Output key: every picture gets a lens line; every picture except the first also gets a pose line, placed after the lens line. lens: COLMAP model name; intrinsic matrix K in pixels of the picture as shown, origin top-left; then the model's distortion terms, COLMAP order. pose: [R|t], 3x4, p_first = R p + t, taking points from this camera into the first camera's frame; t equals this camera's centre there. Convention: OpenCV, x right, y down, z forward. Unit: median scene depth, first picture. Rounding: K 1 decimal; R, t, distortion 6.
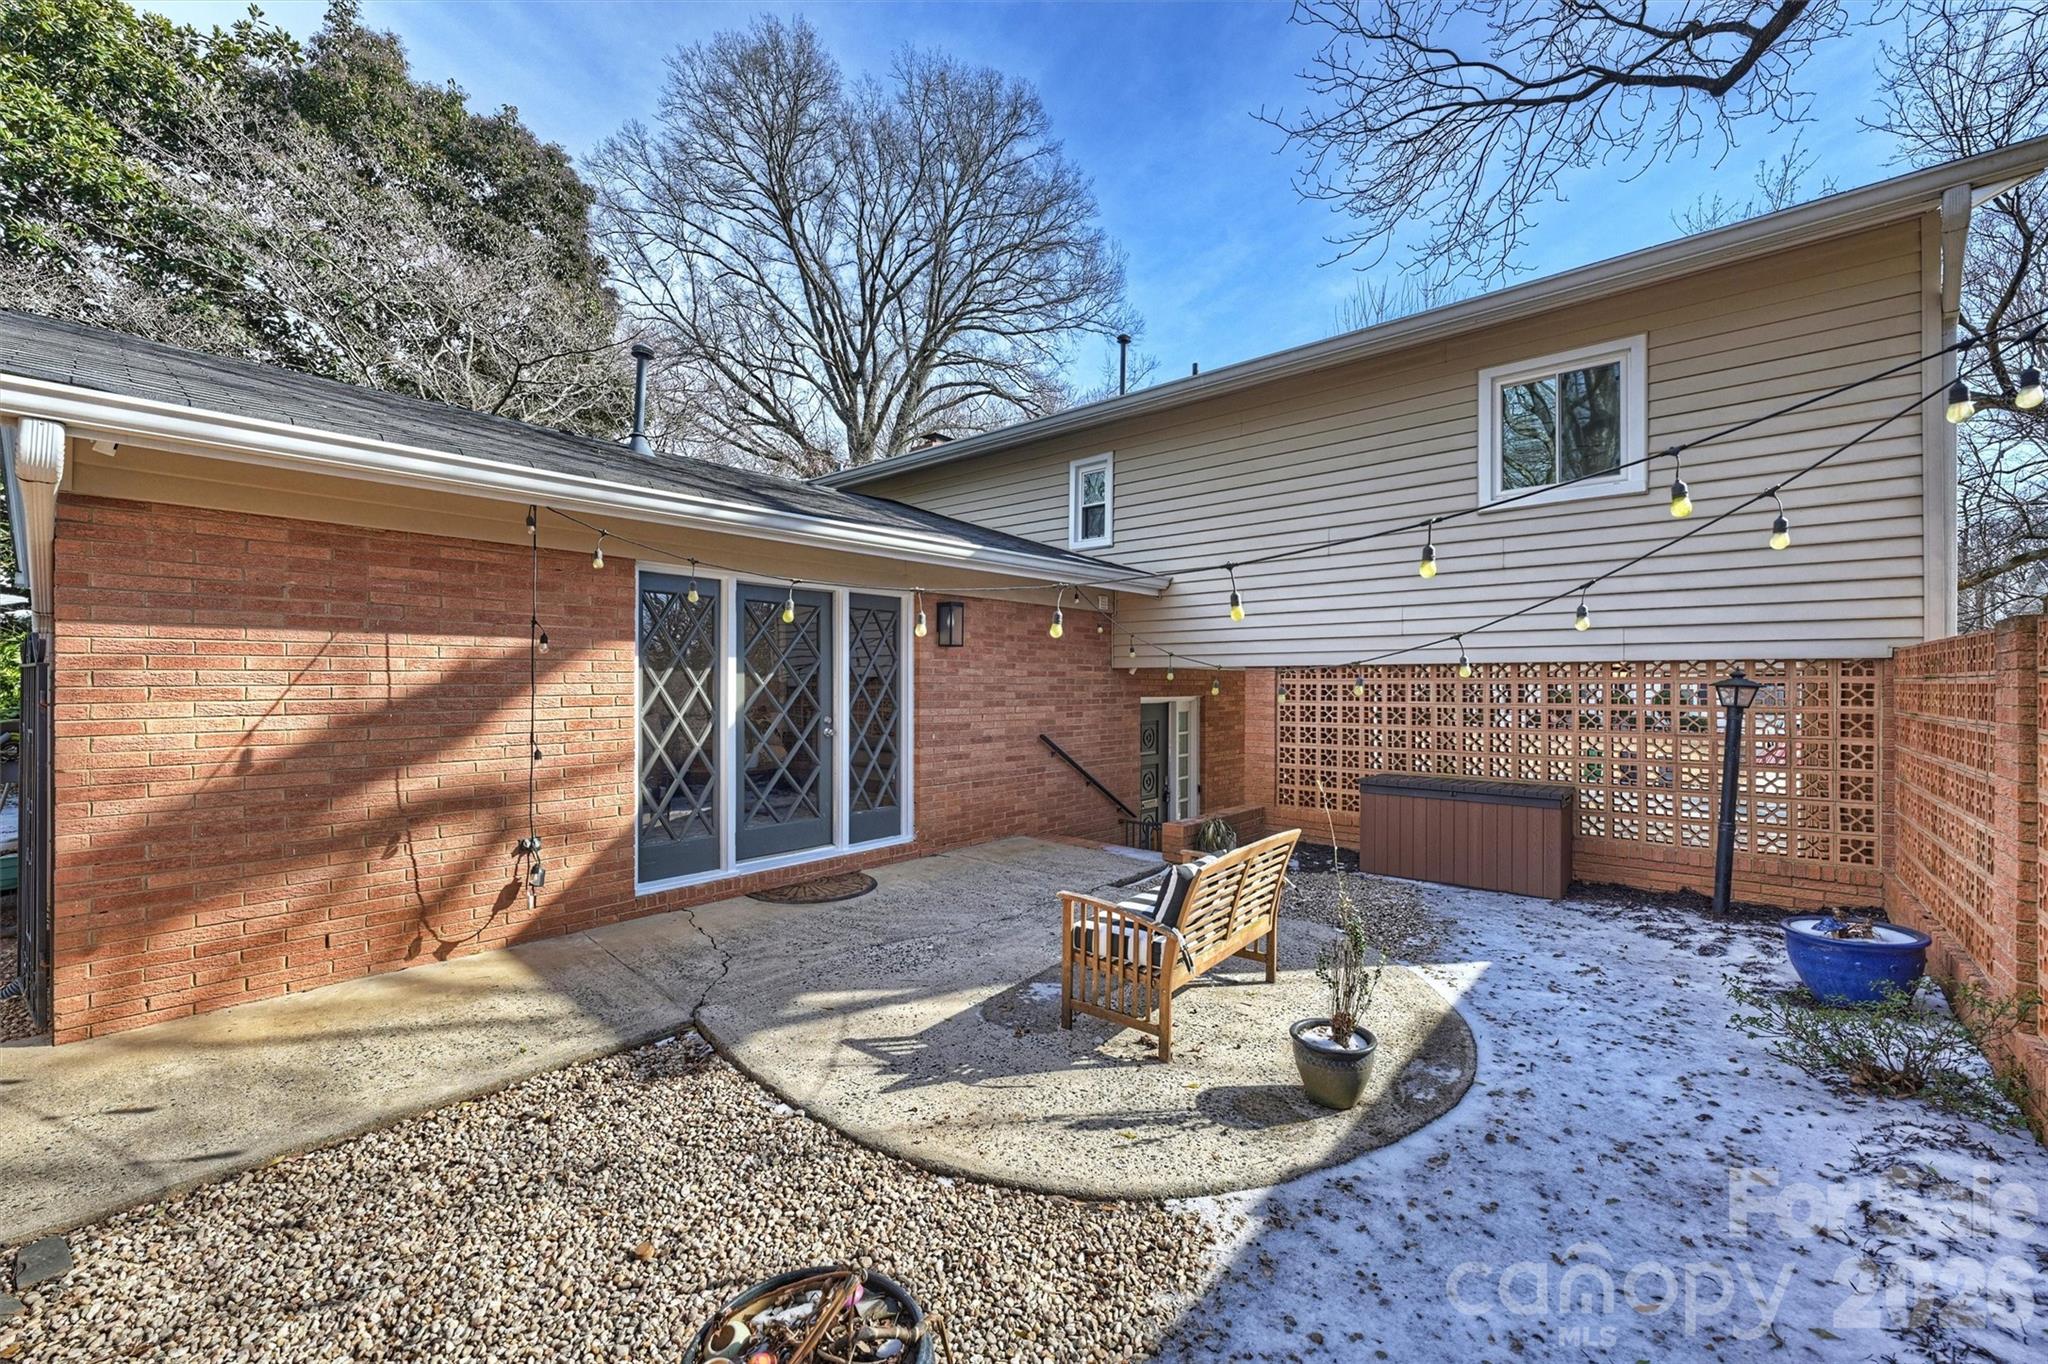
lens RADIAL K [[823.6, 0, 1019.6], [0, 823.6, 677.8], [0, 0, 1]] dist [-0.001606, -0.000284]
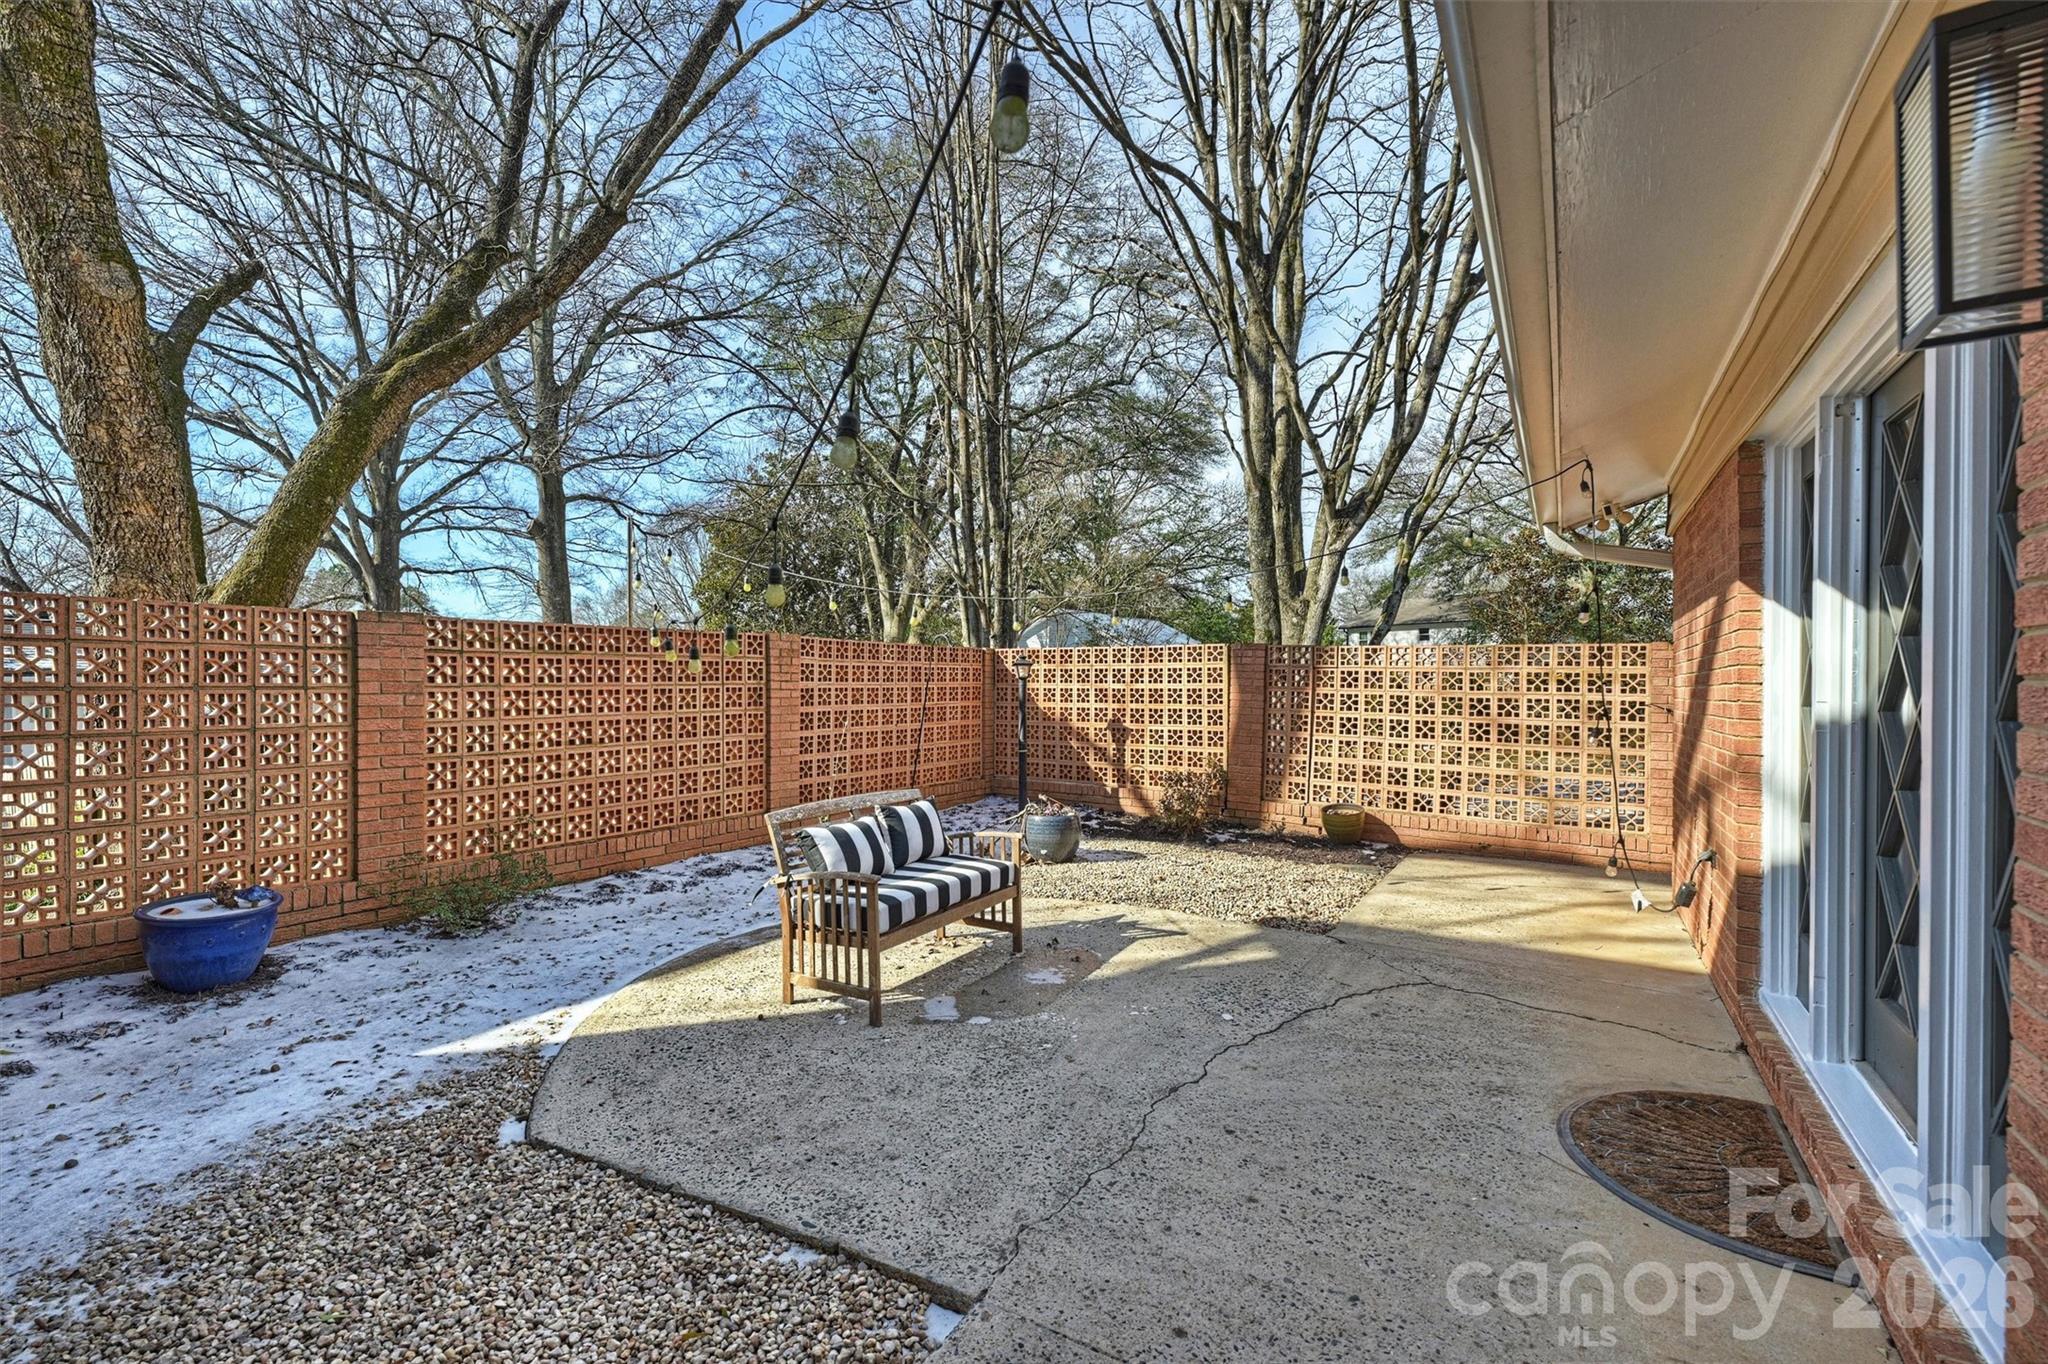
lens RADIAL K [[838.0, 0, 1020.2], [0, 838.0, 687.2], [0, 0, 1]] dist [-0.004444, -0.000586]
pose [[-0.990324, -0.003481, -0.138728, 0.191388], [-0.002945, 0.999987, -0.004074, 0.049193], [0.138740, -0.003626, -0.990322, 1.900052]]
